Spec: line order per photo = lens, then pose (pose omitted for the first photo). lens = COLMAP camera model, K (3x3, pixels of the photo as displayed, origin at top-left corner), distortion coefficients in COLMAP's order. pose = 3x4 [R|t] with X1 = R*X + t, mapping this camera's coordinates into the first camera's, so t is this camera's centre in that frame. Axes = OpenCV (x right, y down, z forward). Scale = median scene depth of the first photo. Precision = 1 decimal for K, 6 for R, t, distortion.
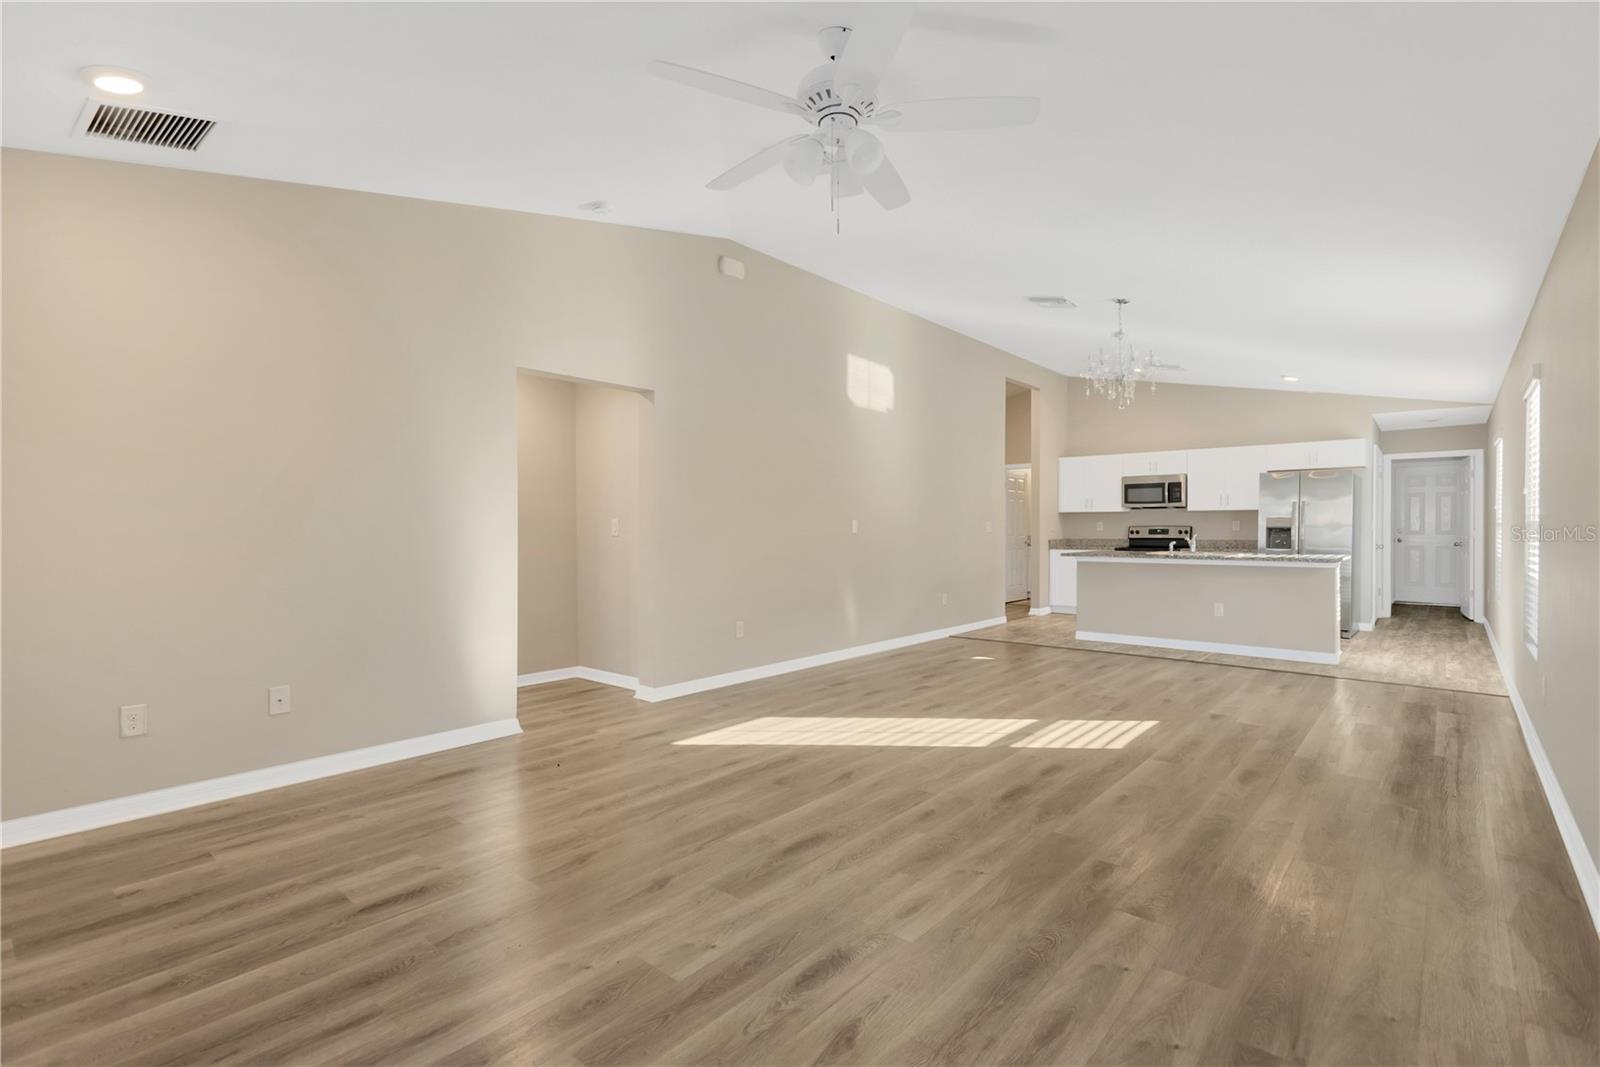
lens RADIAL K [[762.0, 0, 800.0], [0, 762.0, 533.5], [0, 0, 1]] dist [0.031033, 0.000190]
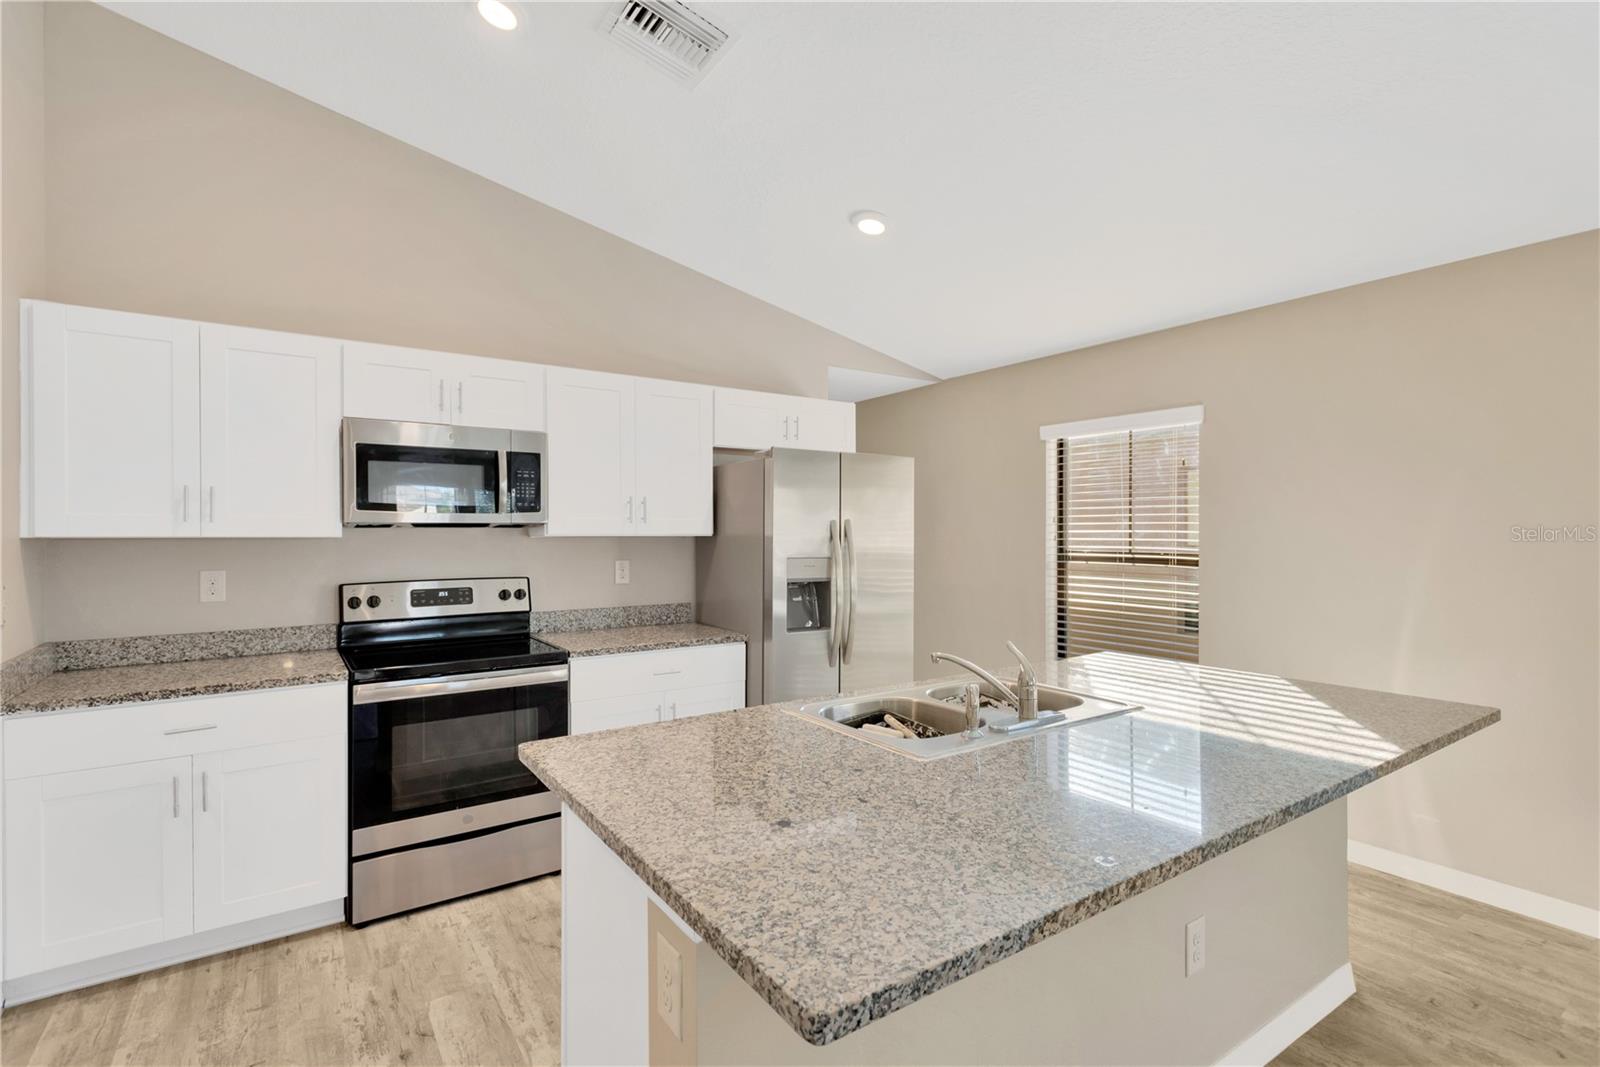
lens RADIAL K [[762.0, 0, 800.0], [0, 762.0, 533.5], [0, 0, 1]] dist [0.031033, 0.000190]
pose [[0.266164, 0.002704, 0.963924, 0.187429], [0.011900, 0.999911, -0.006091, -0.026479], [-0.963854, 0.013092, 0.266108, 0.770118]]
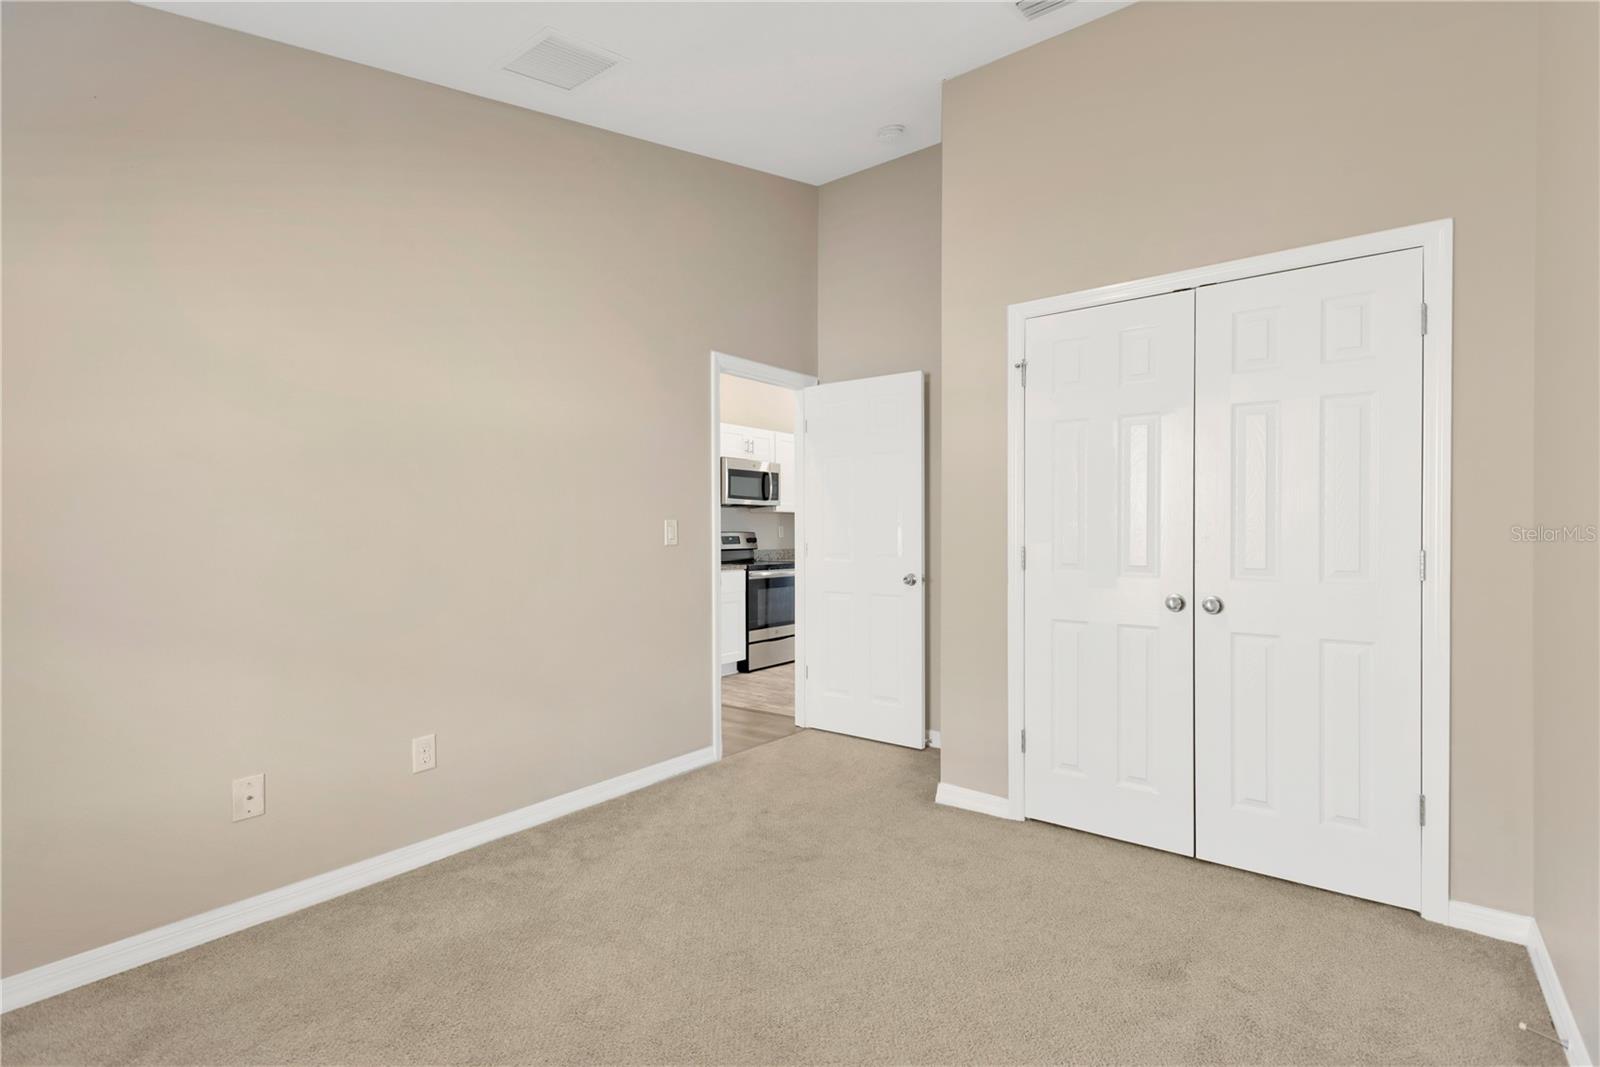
lens RADIAL K [[762.0, 0, 800.0], [0, 762.0, 533.5], [0, 0, 1]] dist [0.031033, 0.000190]
pose [[-0.077270, -0.004872, 0.996998, -0.249658], [0.011181, 0.999921, 0.005752, -0.011392], [-0.996948, 0.011592, -0.077209, 1.006488]]
